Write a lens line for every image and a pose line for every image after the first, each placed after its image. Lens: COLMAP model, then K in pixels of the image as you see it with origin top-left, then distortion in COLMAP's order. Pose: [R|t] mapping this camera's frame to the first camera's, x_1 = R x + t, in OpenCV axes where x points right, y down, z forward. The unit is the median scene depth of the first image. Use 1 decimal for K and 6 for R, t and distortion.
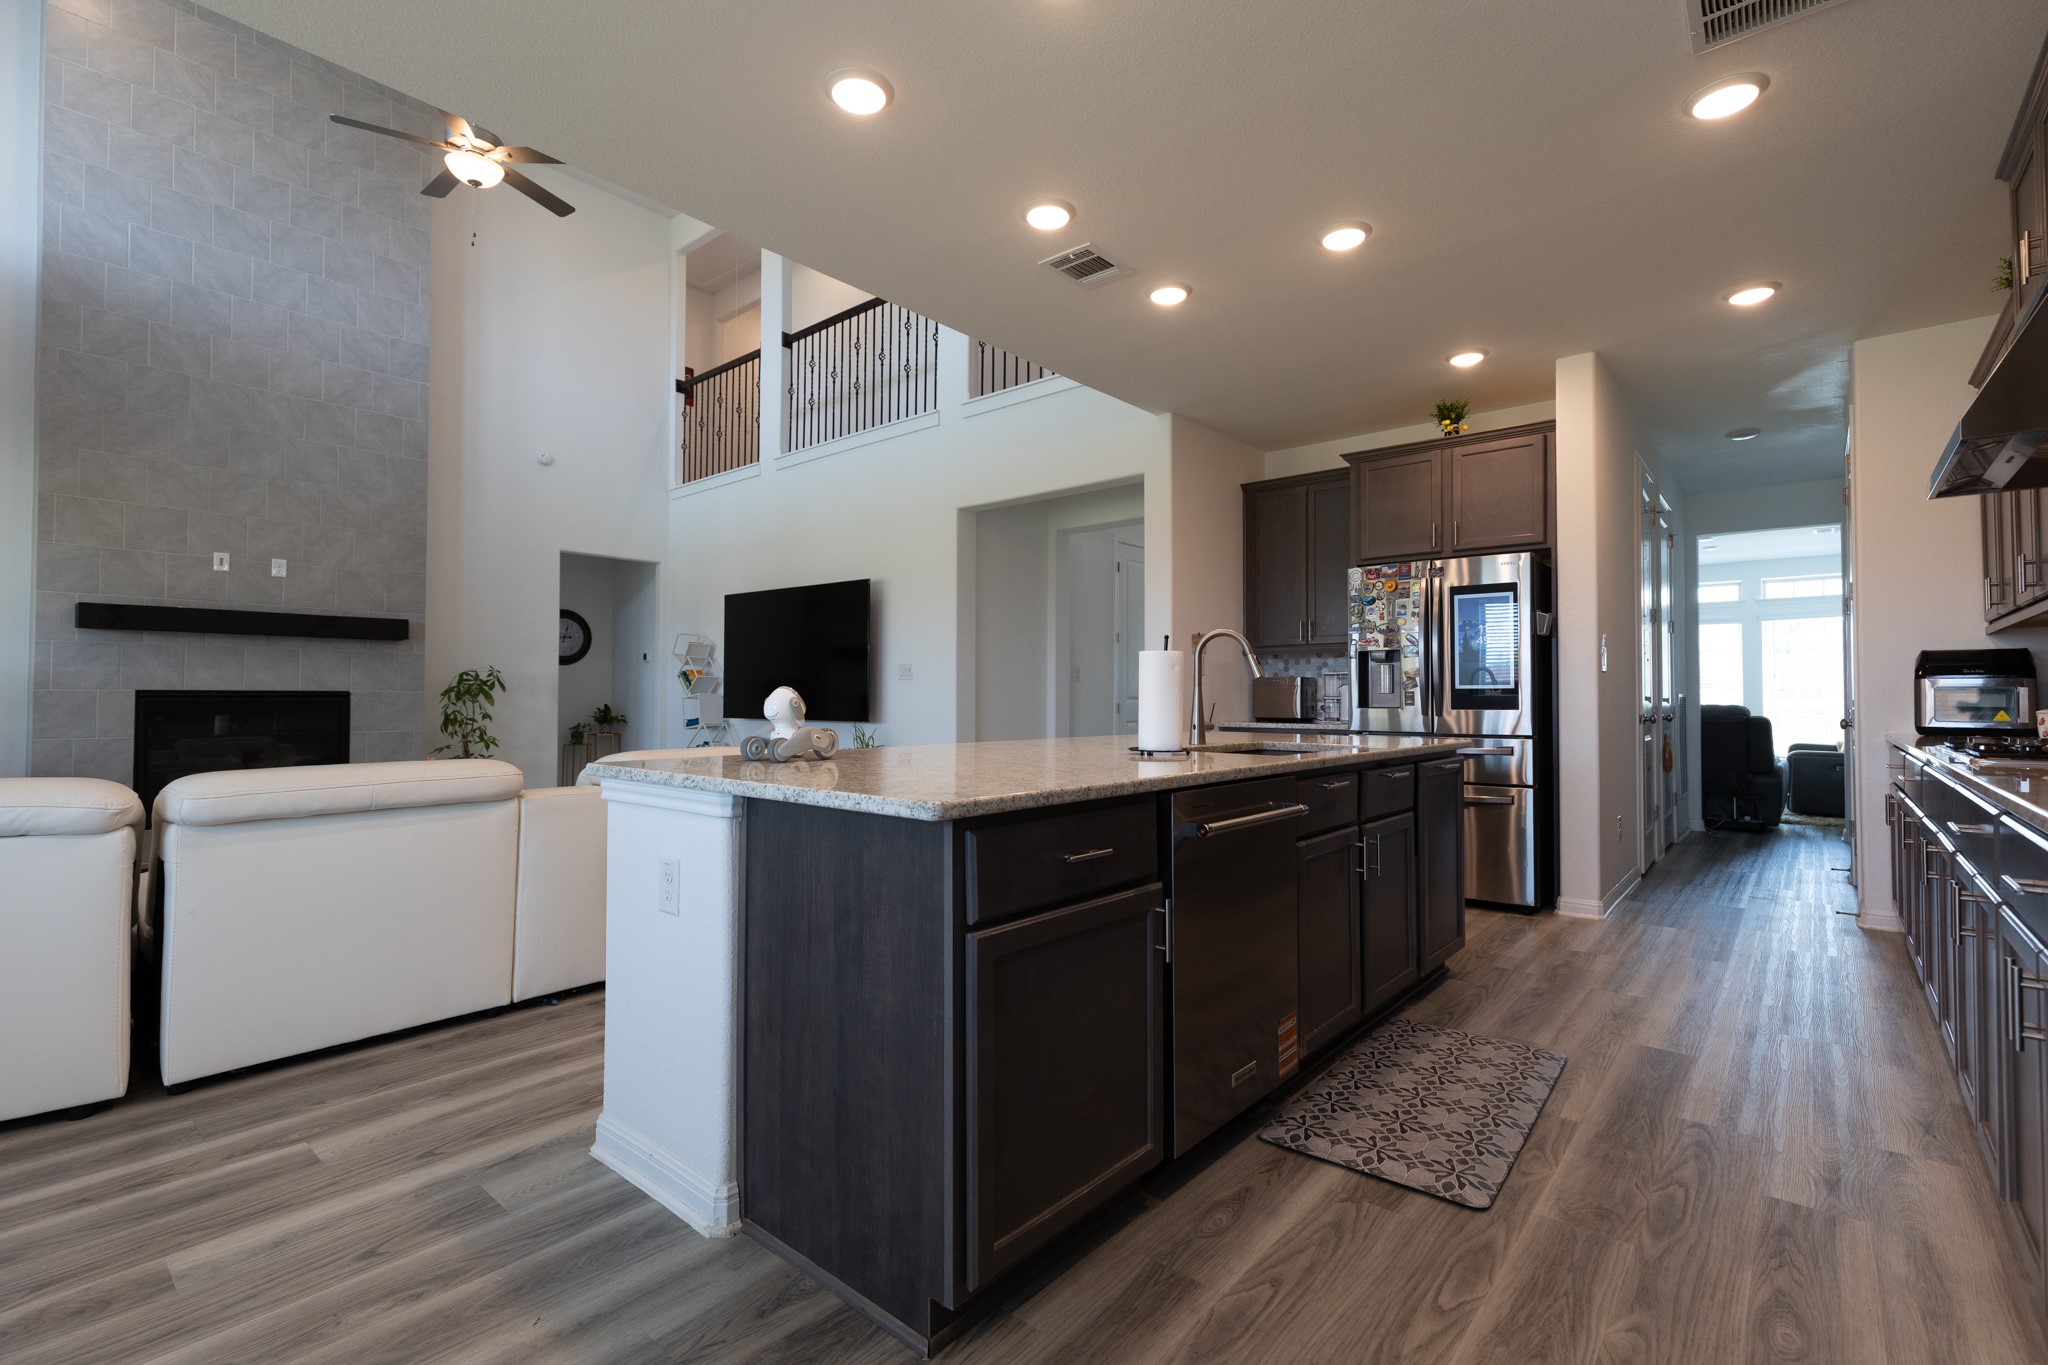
lens RADIAL K [[918.3, 0, 1032.4], [0, 918.3, 680.5], [0, 0, 1]] dist [0.008355, 0.000521]
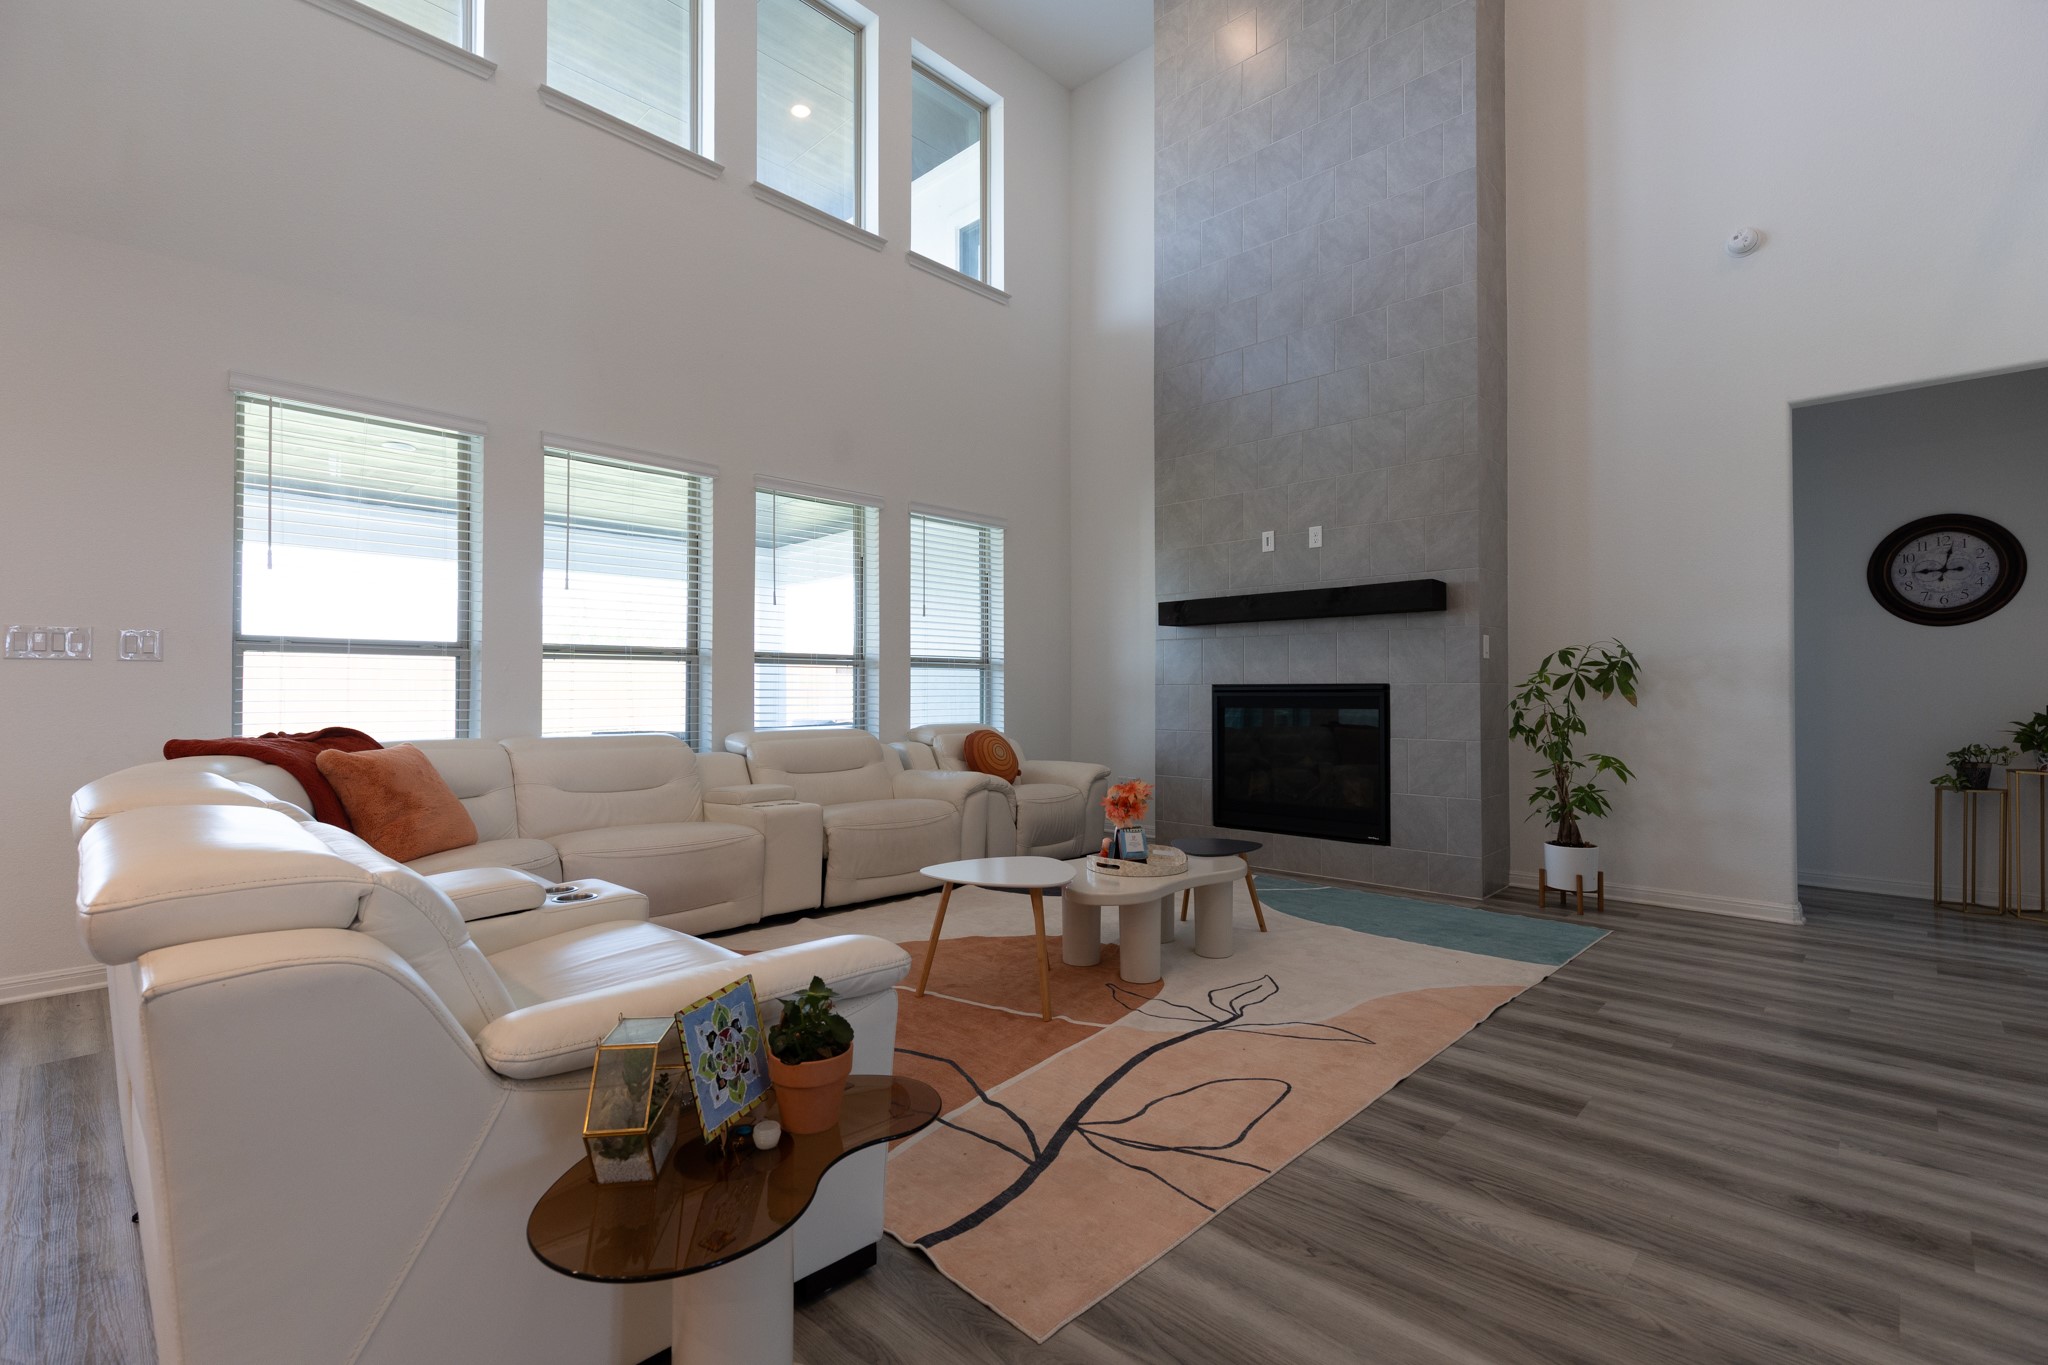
lens RADIAL K [[918.3, 0, 1032.4], [0, 918.3, 680.5], [0, 0, 1]] dist [0.008355, 0.000521]
pose [[-0.058288, -0.014960, -0.998188, 0.028328], [0.019513, 0.999680, -0.016122, 0.016700], [0.998109, -0.020417, -0.057977, 0.784534]]
